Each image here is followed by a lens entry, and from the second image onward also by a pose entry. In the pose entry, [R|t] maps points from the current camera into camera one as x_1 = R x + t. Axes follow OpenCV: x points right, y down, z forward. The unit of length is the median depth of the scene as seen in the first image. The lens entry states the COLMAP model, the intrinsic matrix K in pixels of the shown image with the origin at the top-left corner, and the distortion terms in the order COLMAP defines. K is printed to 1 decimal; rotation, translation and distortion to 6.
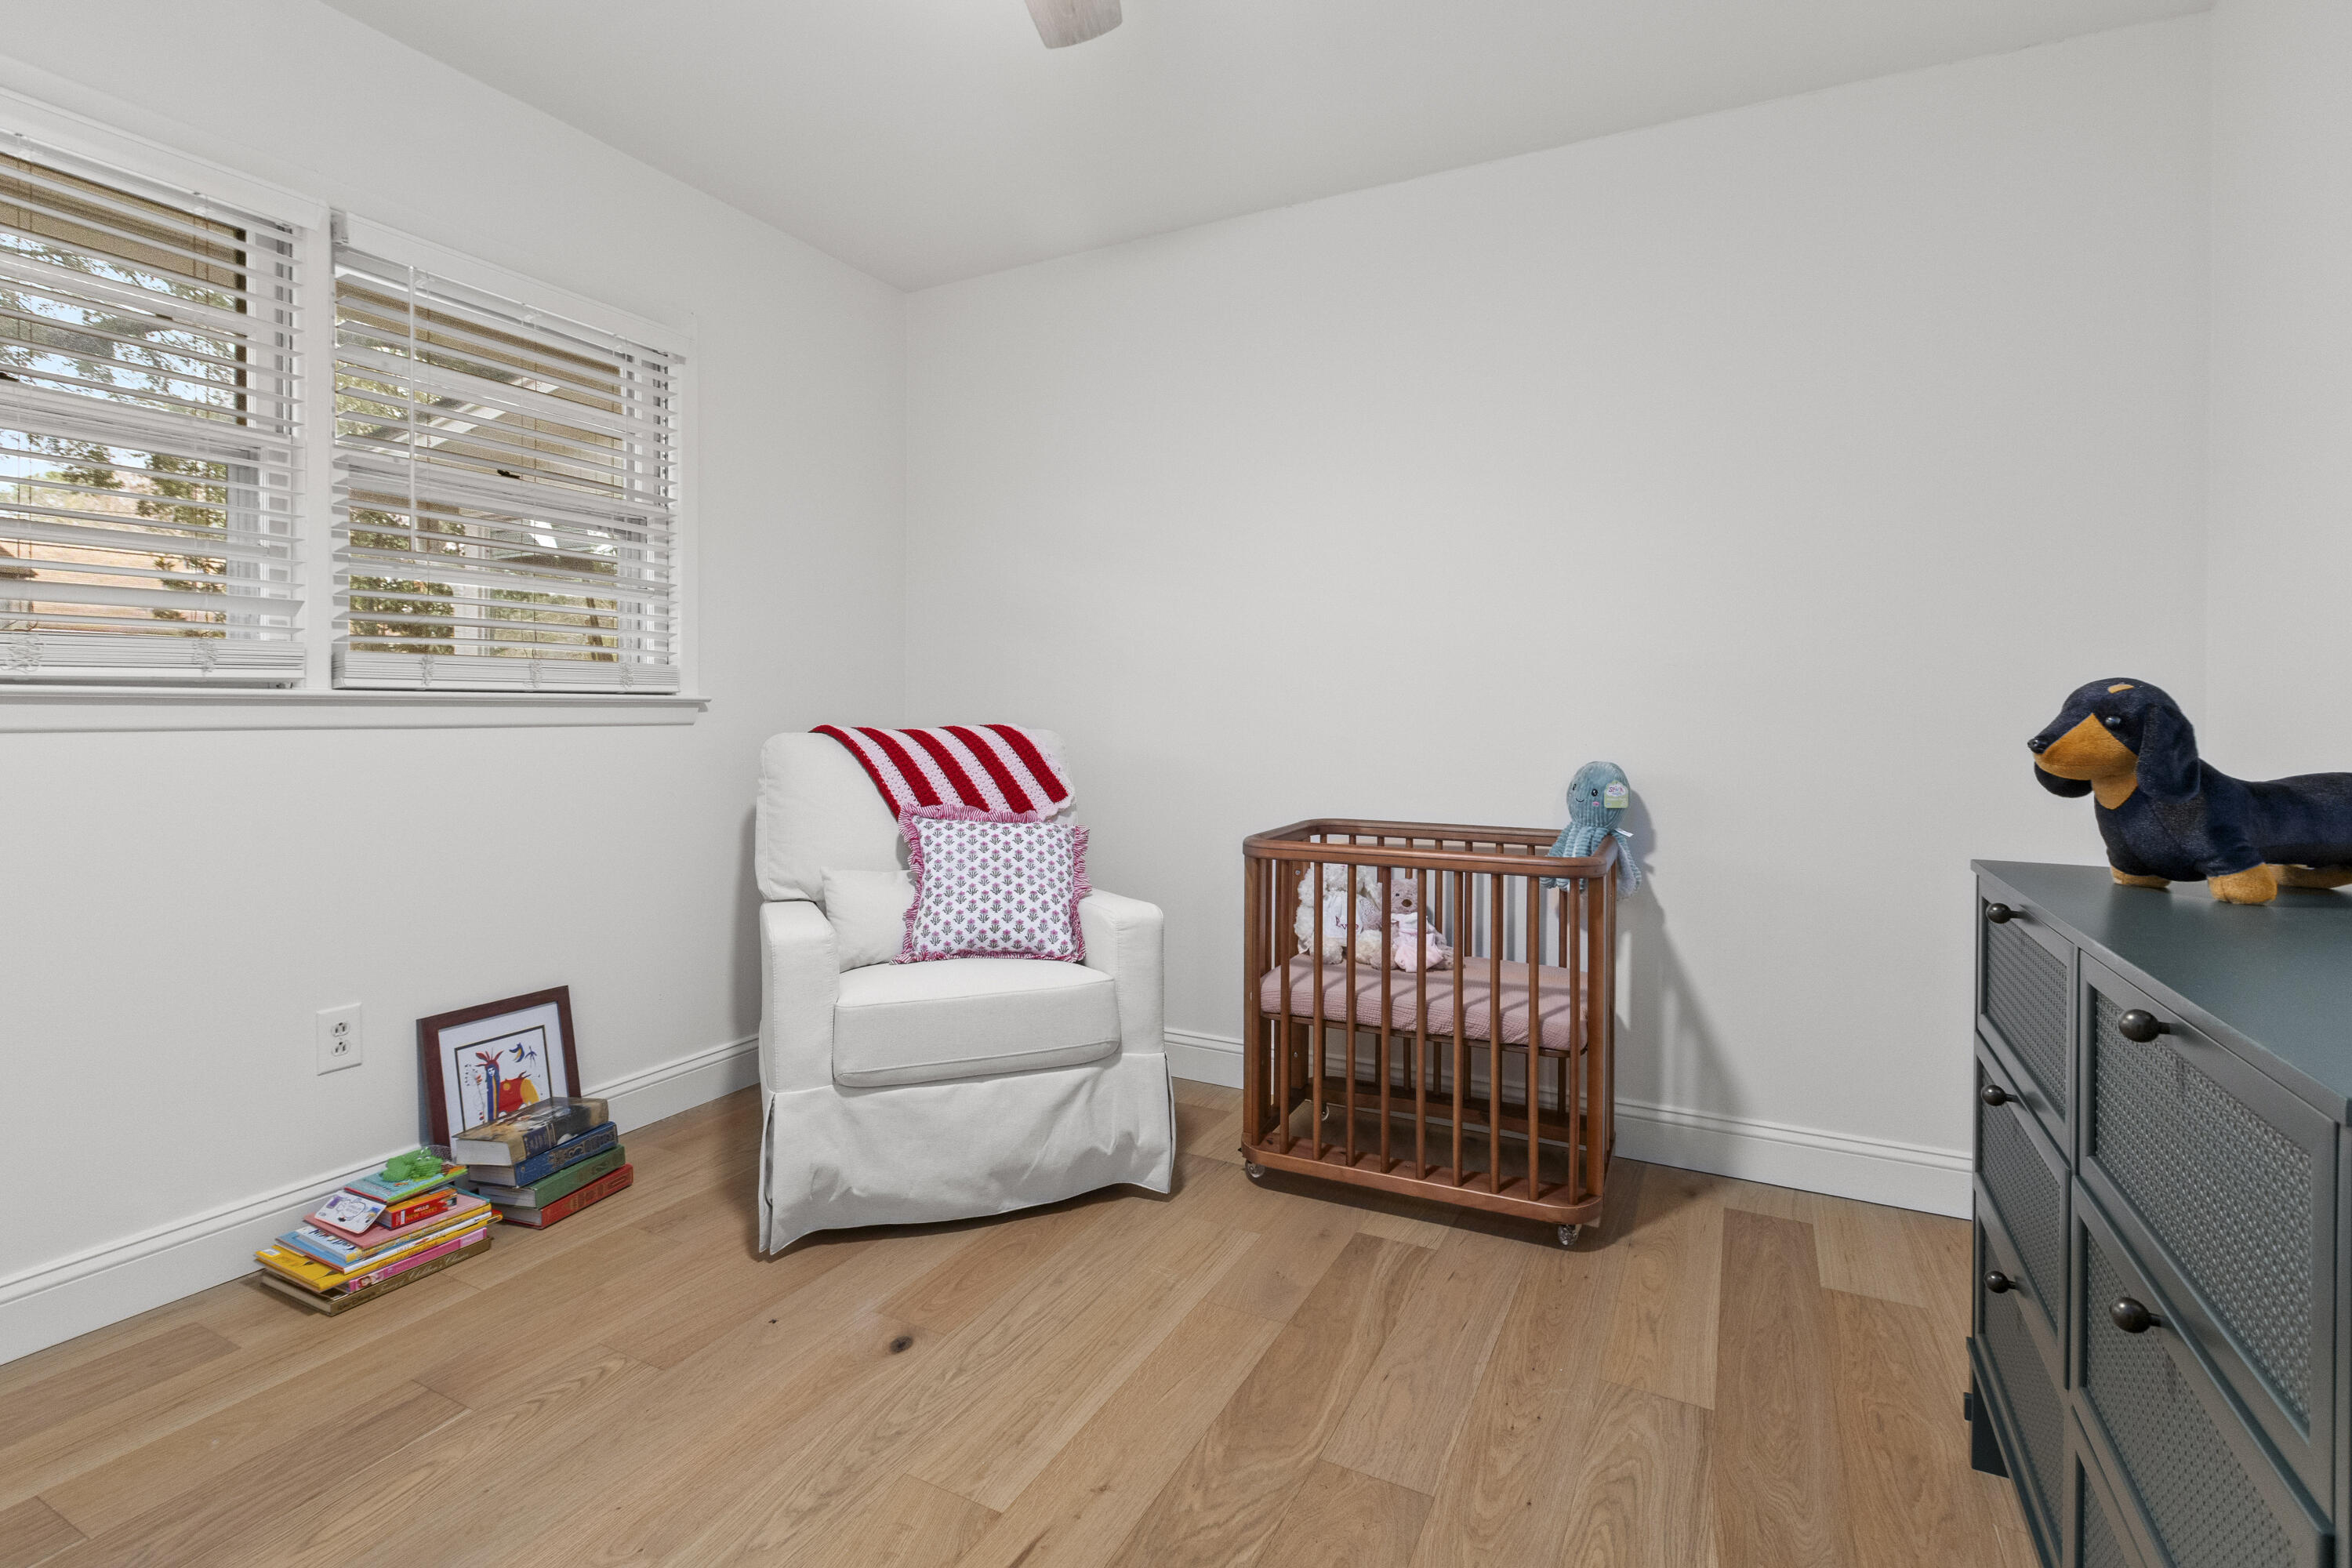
lens RADIAL K [[1090.8, 0, 1171.6], [0, 1090.8, 809.8], [0, 0, 1]] dist [0.000989, -0.002154]
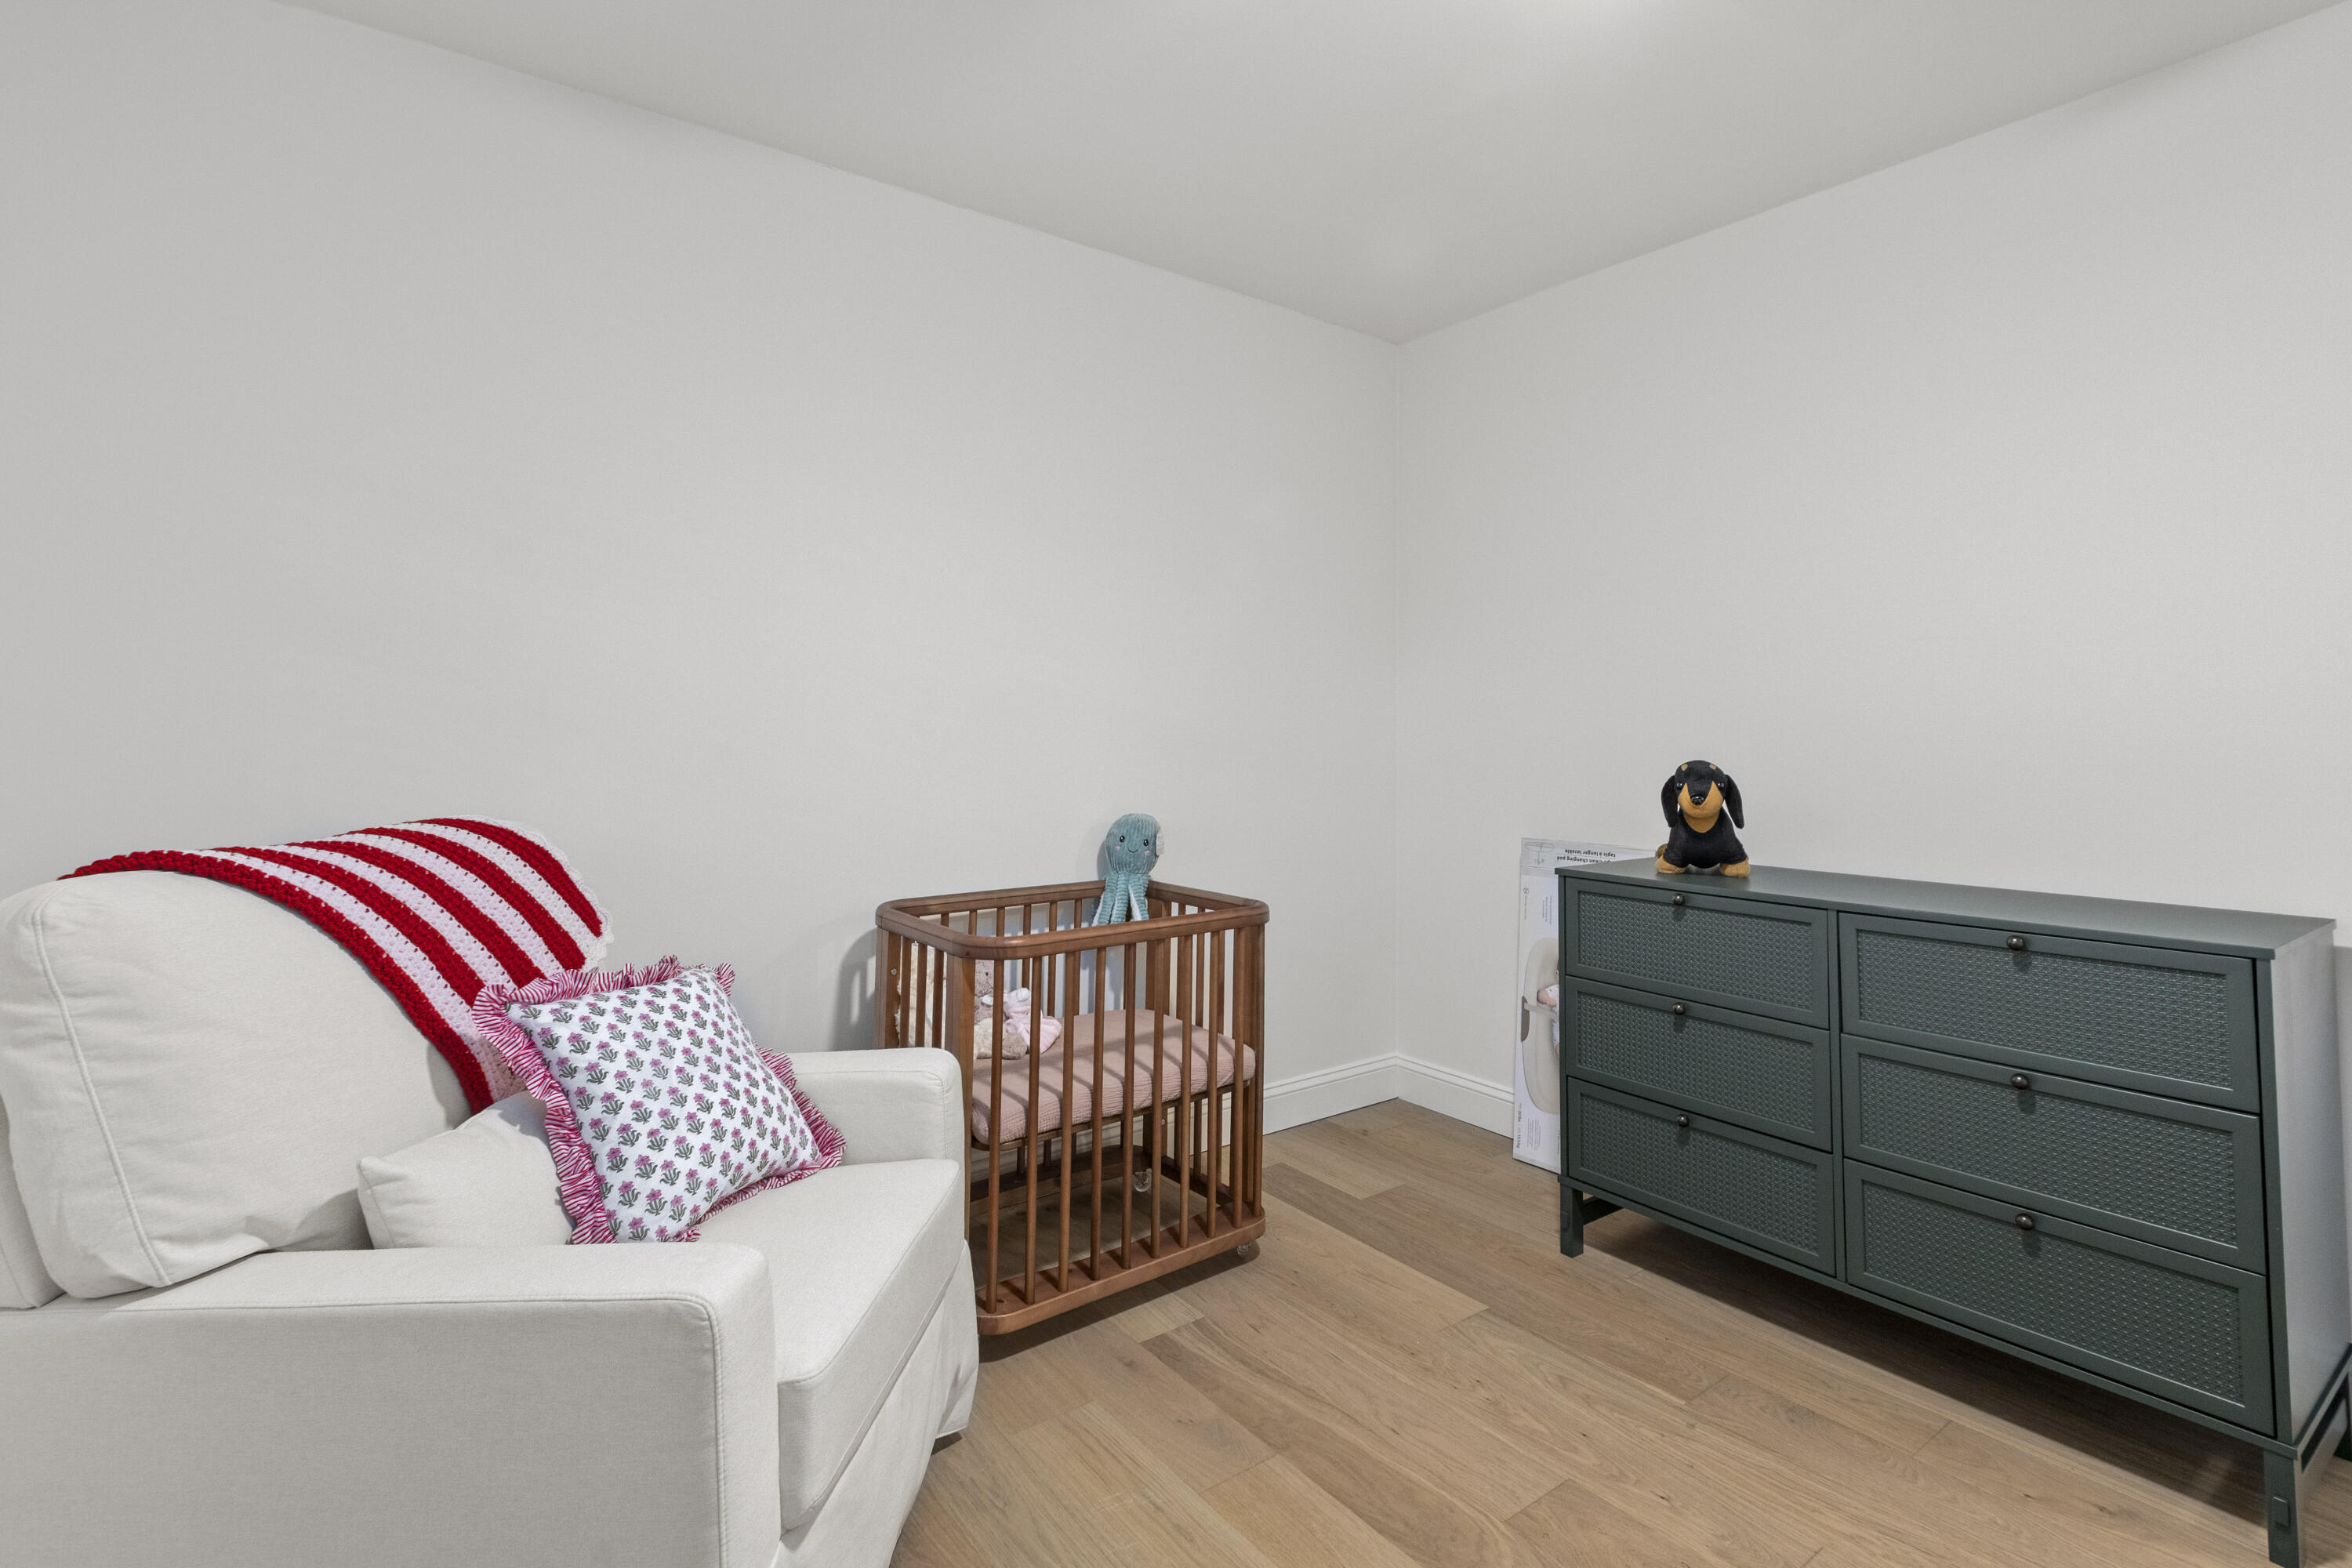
lens RADIAL K [[1068.5, 0, 1174.5], [0, 1068.5, 742.1], [0, 0, 1]] dist [0.000038, -0.000499]
pose [[0.464117, -0.009057, 0.885728, -0.679330], [0.078697, 0.996415, -0.031048, -0.101287], [-0.882271, 0.084114, 0.463166, 0.562542]]
